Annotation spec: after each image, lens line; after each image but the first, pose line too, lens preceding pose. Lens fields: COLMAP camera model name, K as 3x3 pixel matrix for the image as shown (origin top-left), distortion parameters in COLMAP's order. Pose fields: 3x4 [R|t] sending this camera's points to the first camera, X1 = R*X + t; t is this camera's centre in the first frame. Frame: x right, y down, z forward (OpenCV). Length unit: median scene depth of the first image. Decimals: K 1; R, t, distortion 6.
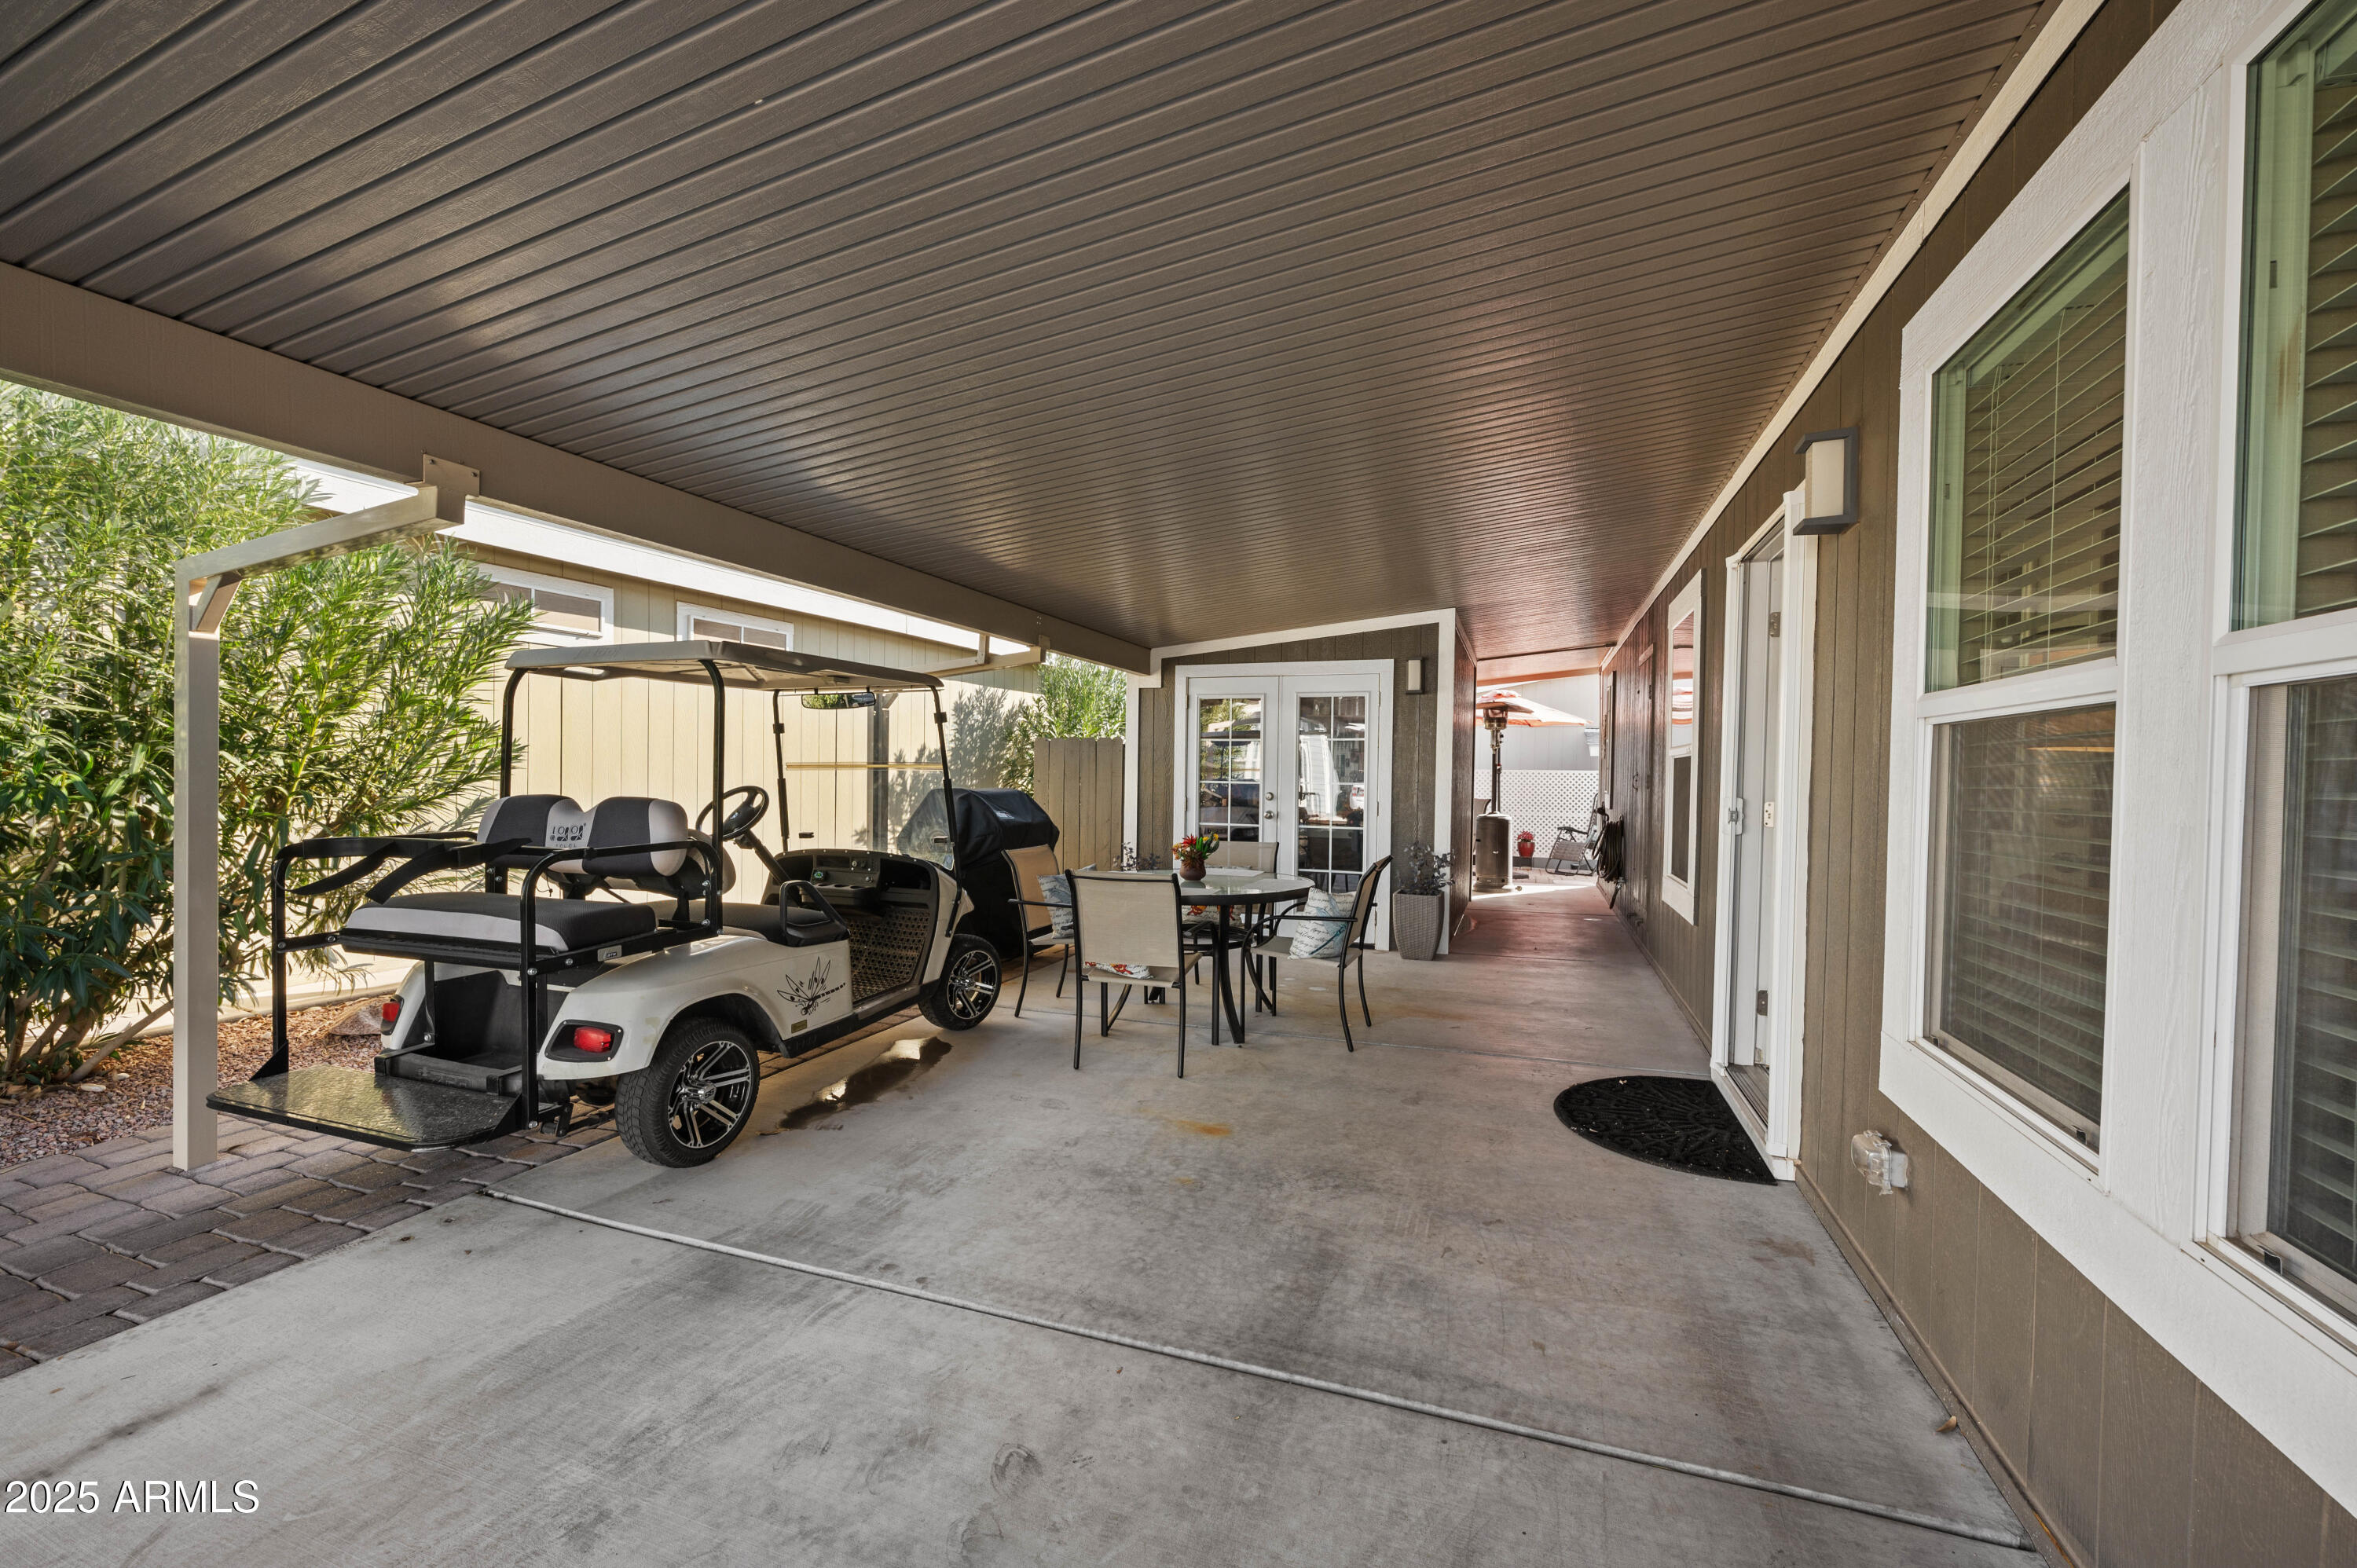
lens RADIAL K [[930.2, 0, 1176.3], [0, 930.2, 778.7], [0, 0, 1]] dist [-0.000060, 0.000030]
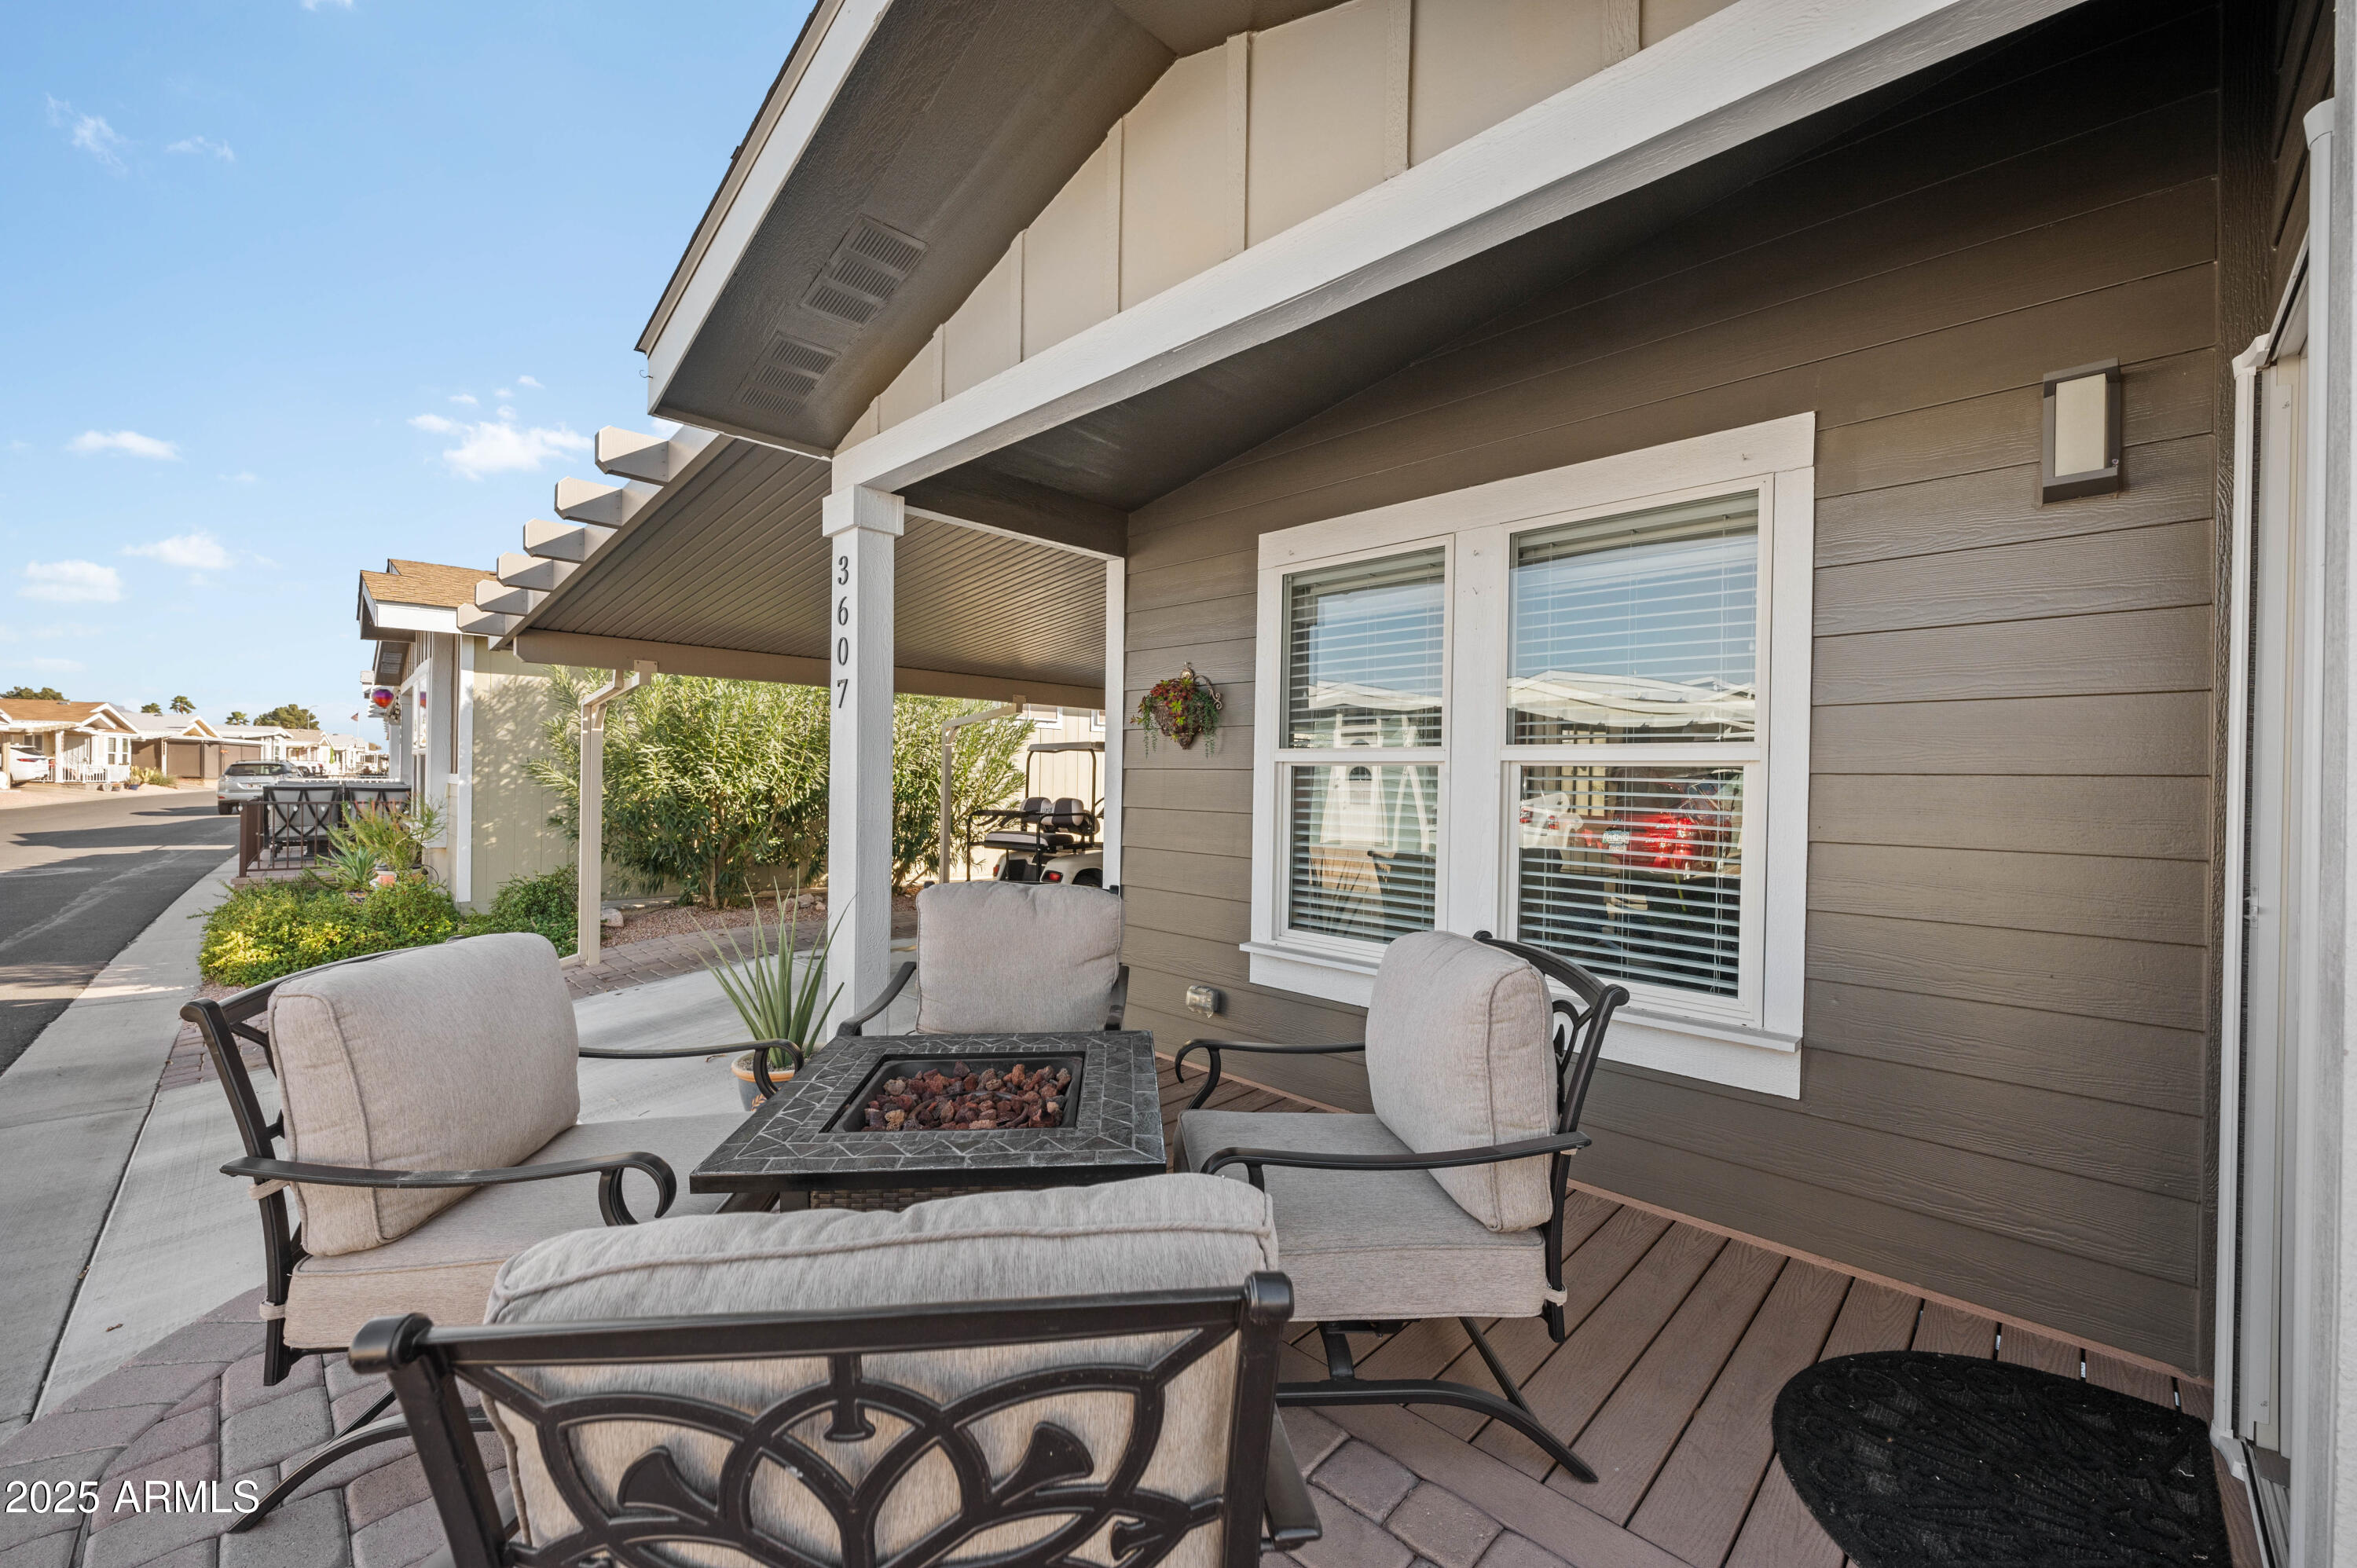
lens RADIAL K [[930.2, 0, 1176.5], [0, 930.2, 781.3], [0, 0, 1]] dist [-0.000060, 0.000030]
pose [[0.913850, -0.001780, -0.406049, 0.833665], [-0.004305, 0.999892, -0.014073, 0.008797], [0.406030, 0.014608, 0.913743, -1.390711]]
